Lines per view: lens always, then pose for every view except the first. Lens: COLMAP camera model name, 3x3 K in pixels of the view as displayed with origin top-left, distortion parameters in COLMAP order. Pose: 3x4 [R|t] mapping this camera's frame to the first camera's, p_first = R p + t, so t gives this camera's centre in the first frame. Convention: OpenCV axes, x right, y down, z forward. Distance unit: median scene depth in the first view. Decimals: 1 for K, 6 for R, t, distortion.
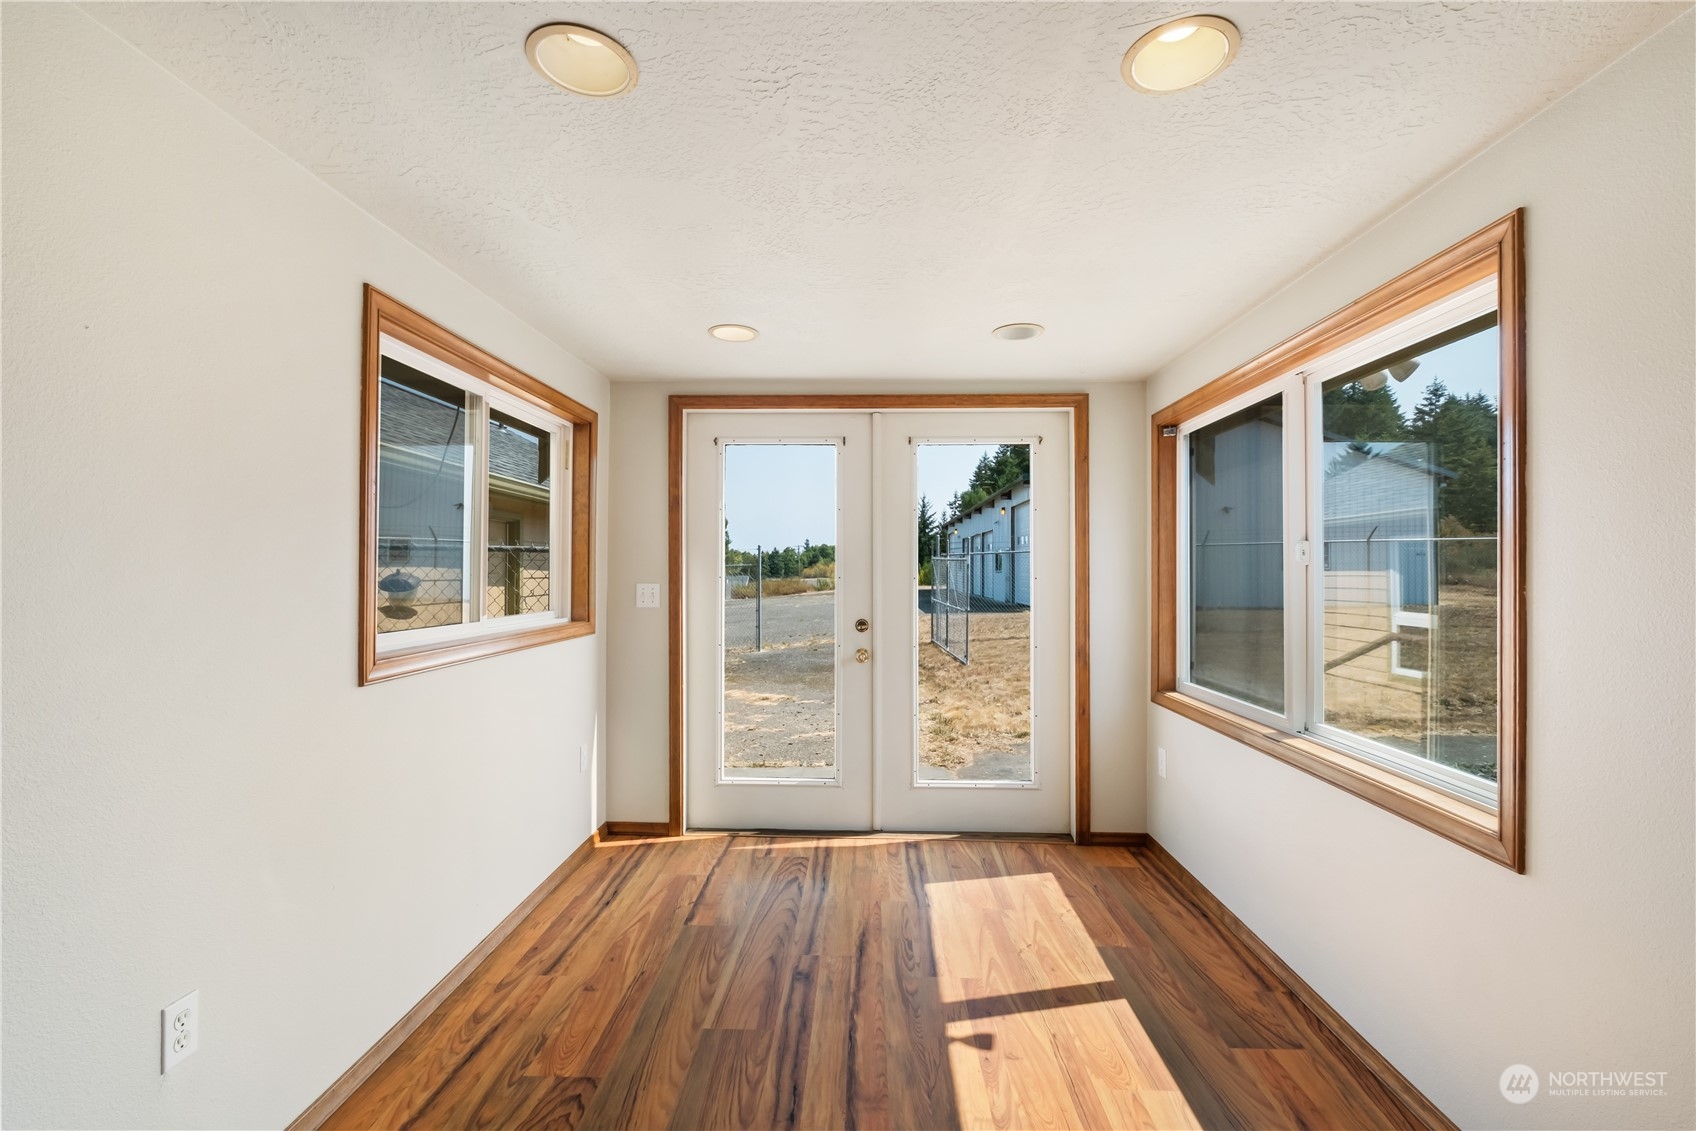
lens RADIAL K [[745.6, 0, 858.6], [0, 745.6, 568.8], [0, 0, 1]] dist [-0.003684, -0.000692]
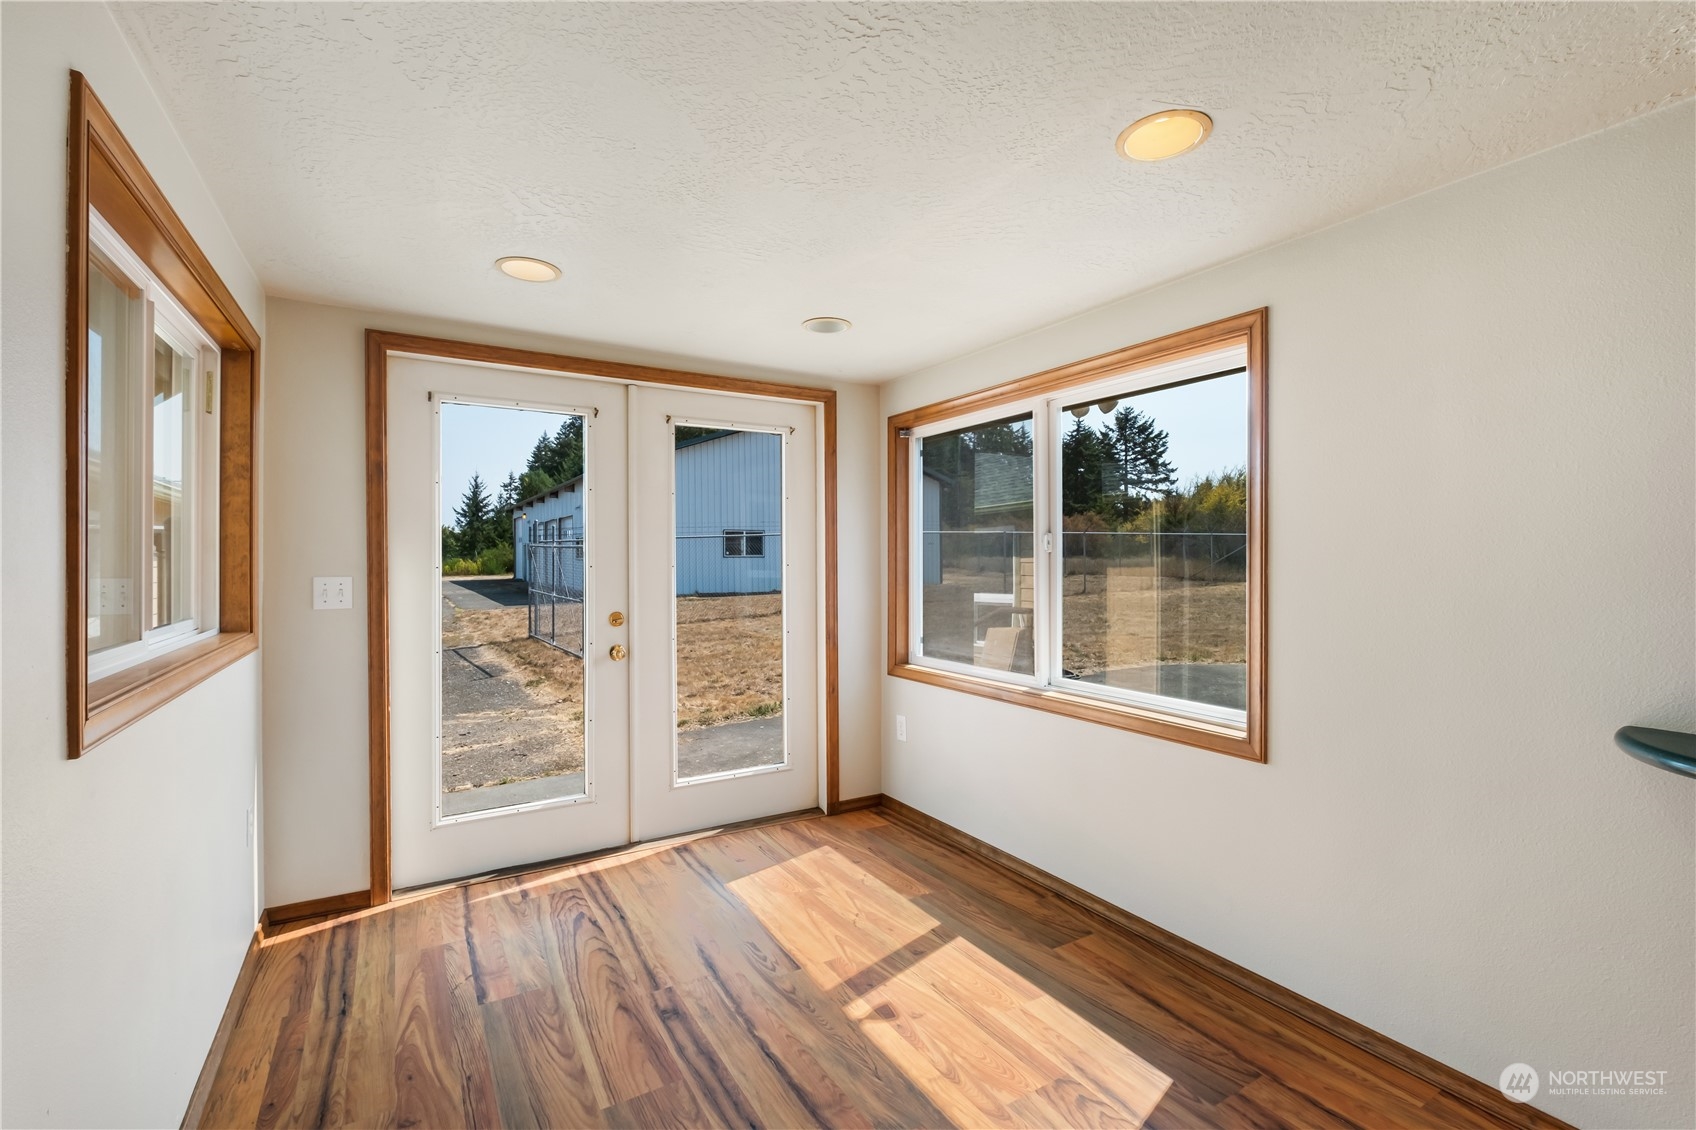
lens RADIAL K [[745.6, 0, 846.4], [0, 745.6, 563.8], [0, 0, 1]] dist [-0.003684, -0.000692]
pose [[0.839263, -0.007805, 0.543670, -0.277019], [0.002296, 0.999939, 0.010811, -0.000469], [-0.543722, -0.007825, 0.839229, 0.103194]]
